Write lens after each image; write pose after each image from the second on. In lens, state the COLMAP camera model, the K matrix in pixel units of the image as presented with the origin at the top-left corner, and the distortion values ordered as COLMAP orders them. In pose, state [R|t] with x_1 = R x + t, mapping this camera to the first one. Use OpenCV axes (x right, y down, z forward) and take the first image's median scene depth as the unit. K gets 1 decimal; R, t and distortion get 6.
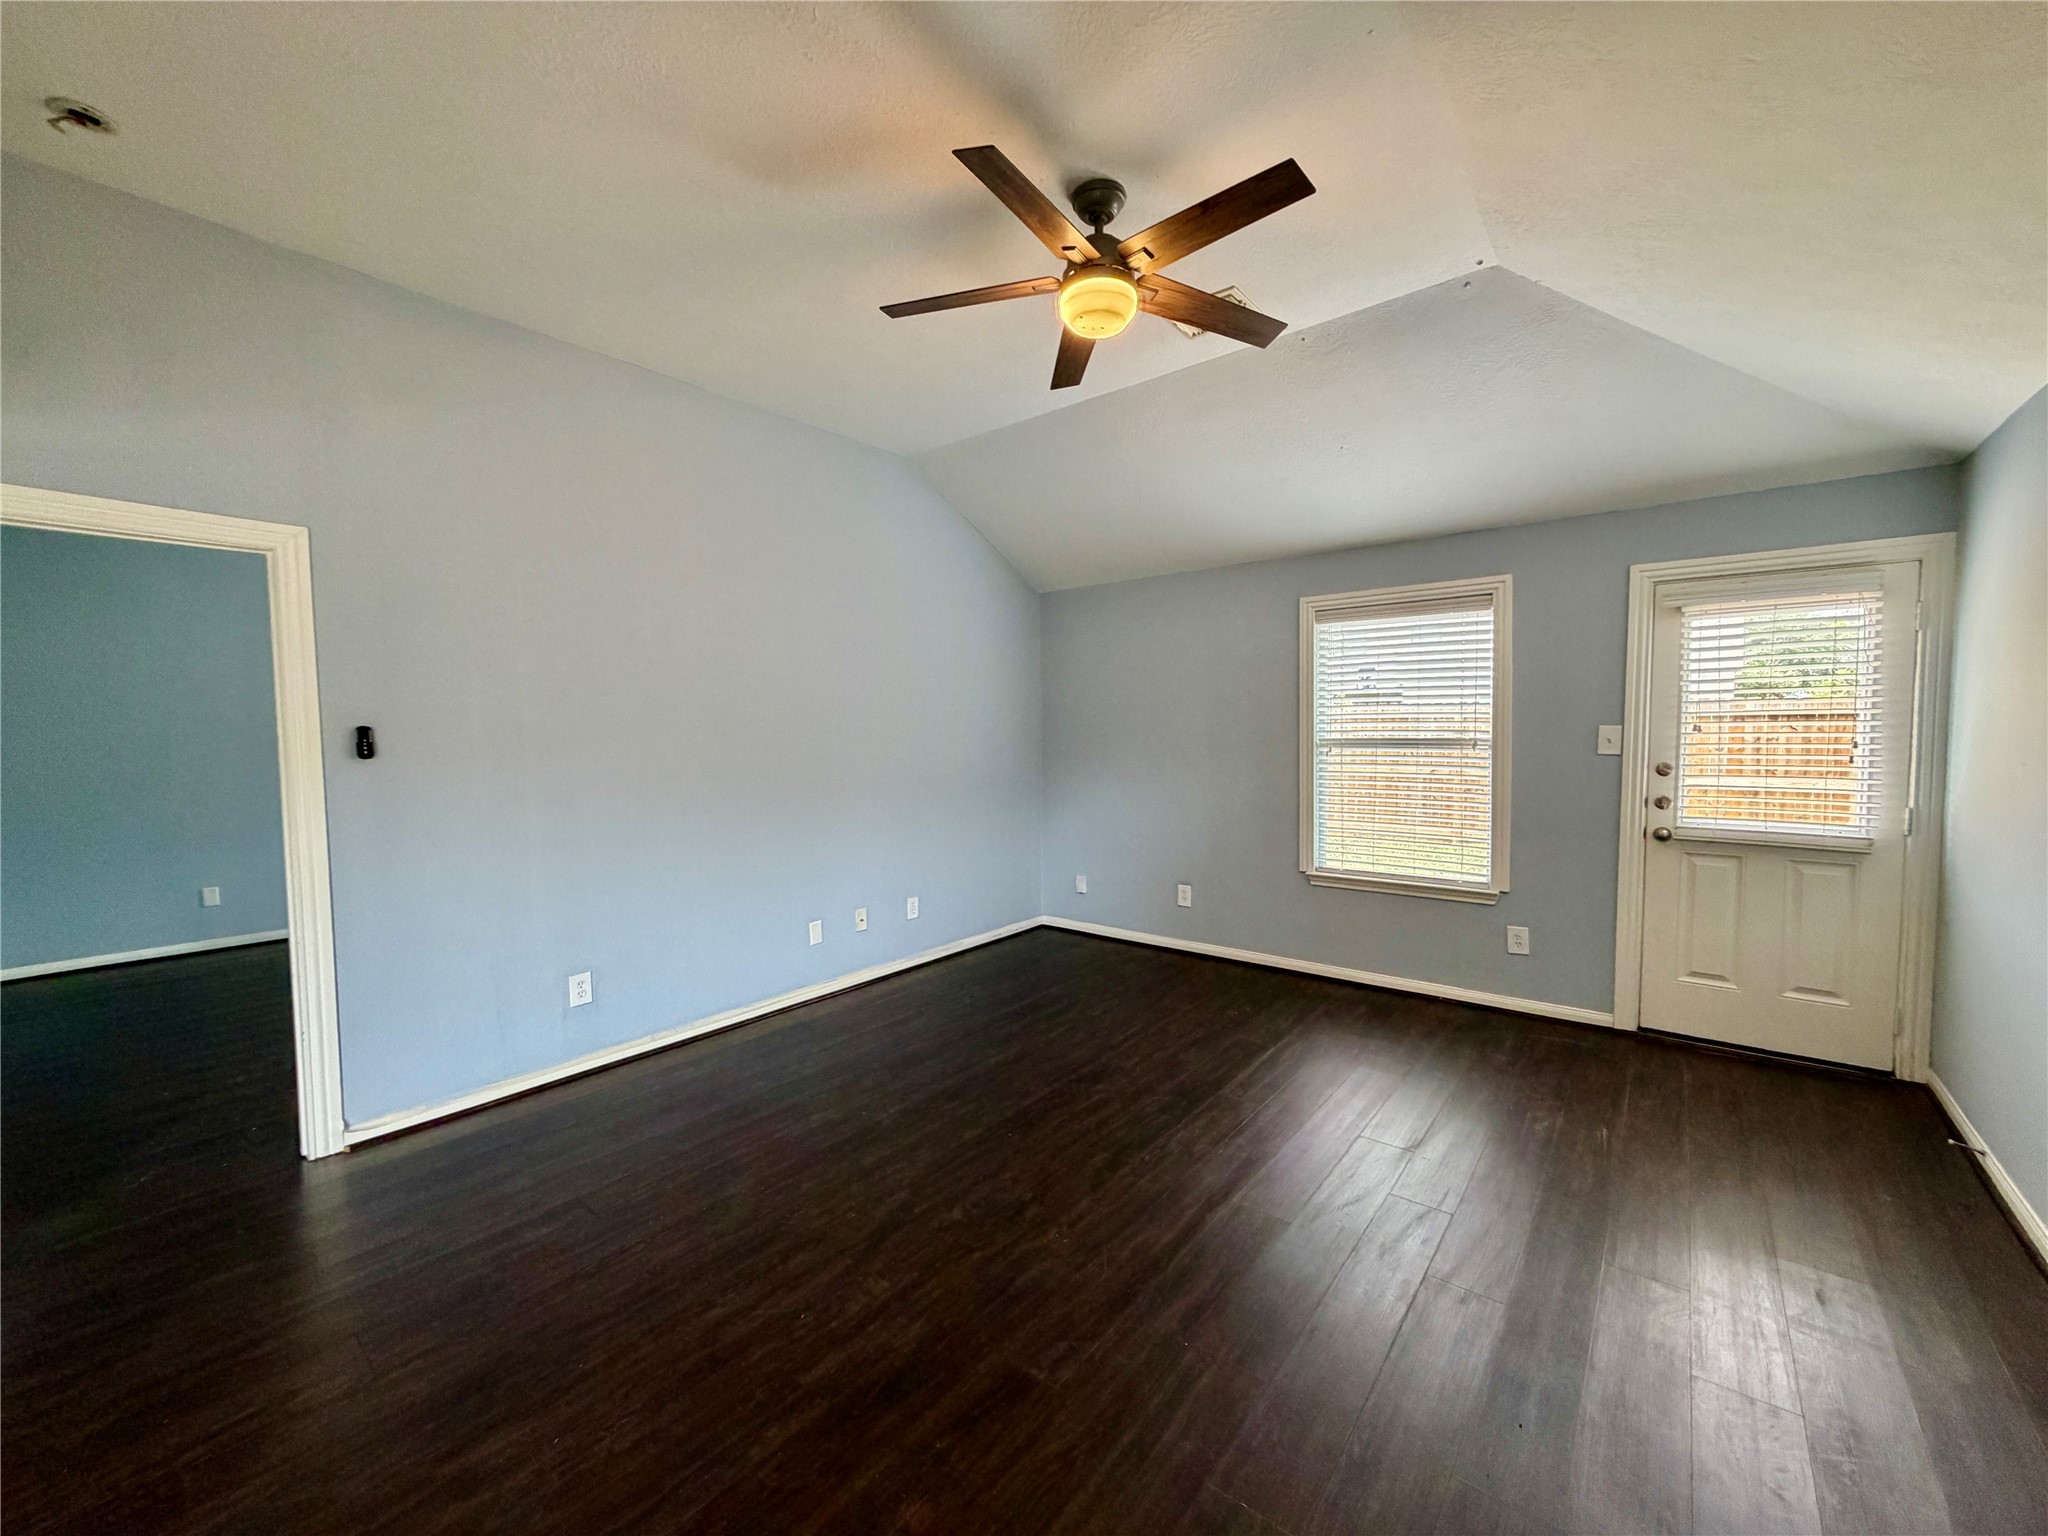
lens RADIAL K [[812.5, 0, 1020.9], [0, 812.5, 768.6], [0, 0, 1]] dist [-0.000437, -0.000039]
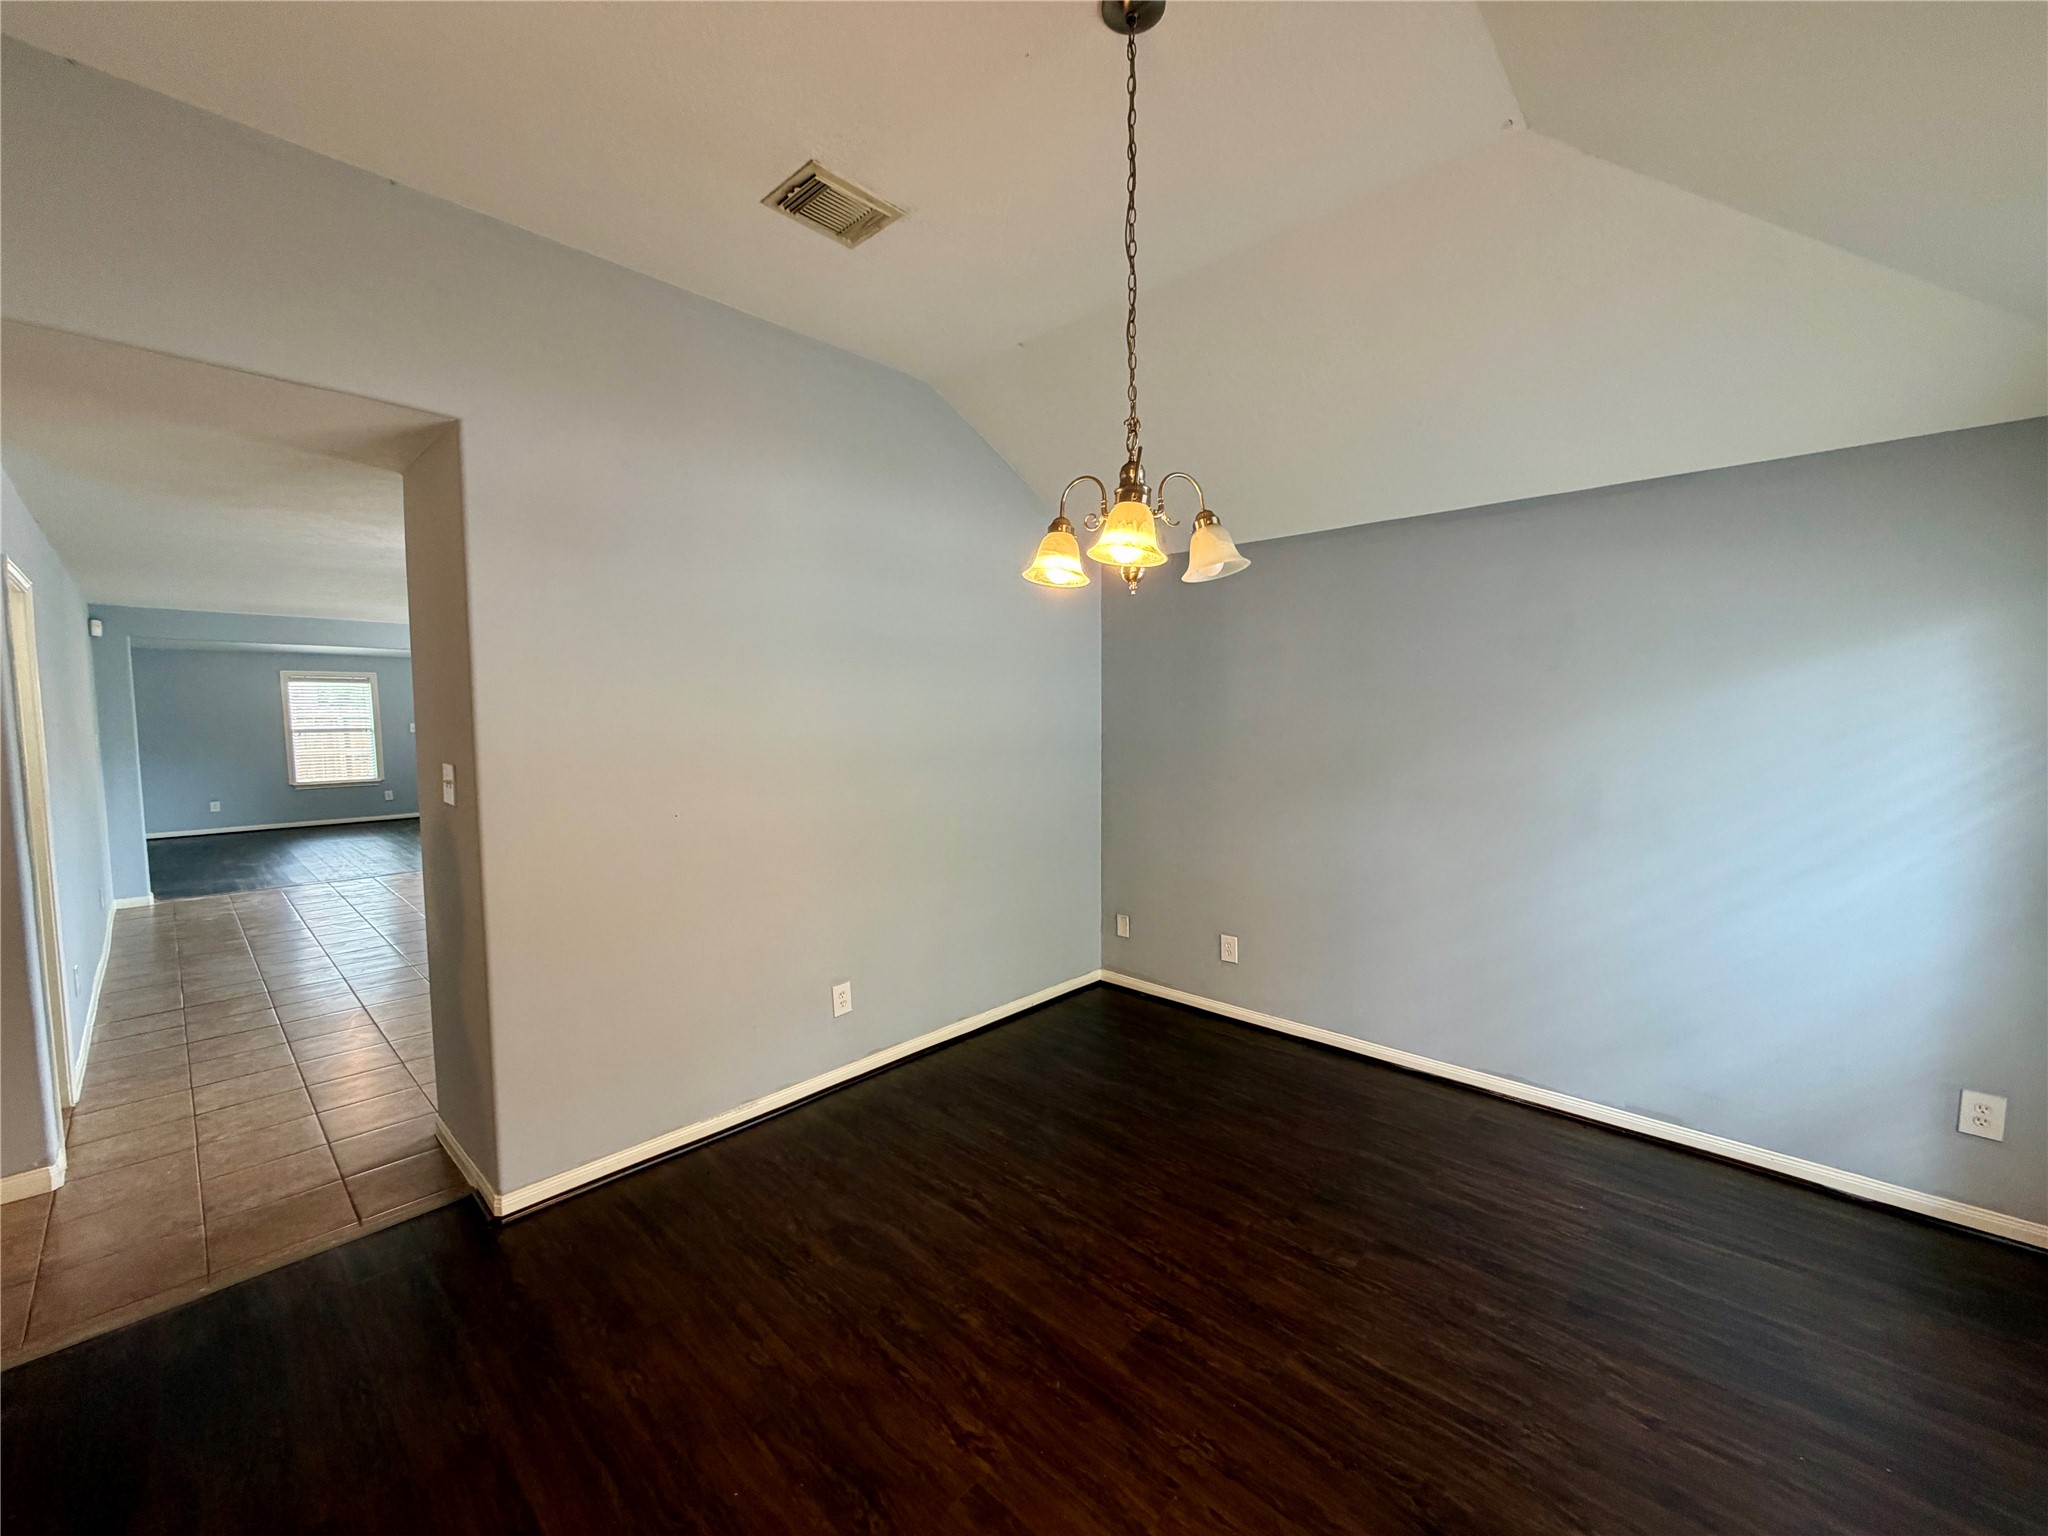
lens RADIAL K [[812.5, 0, 1020.9], [0, 812.5, 768.6], [0, 0, 1]] dist [-0.000437, -0.000039]
pose [[0.072179, -0.060767, 0.995539, -1.941551], [0.054984, 0.996867, 0.056862, 0.062992], [-0.995875, 0.050634, 0.075294, -1.371238]]
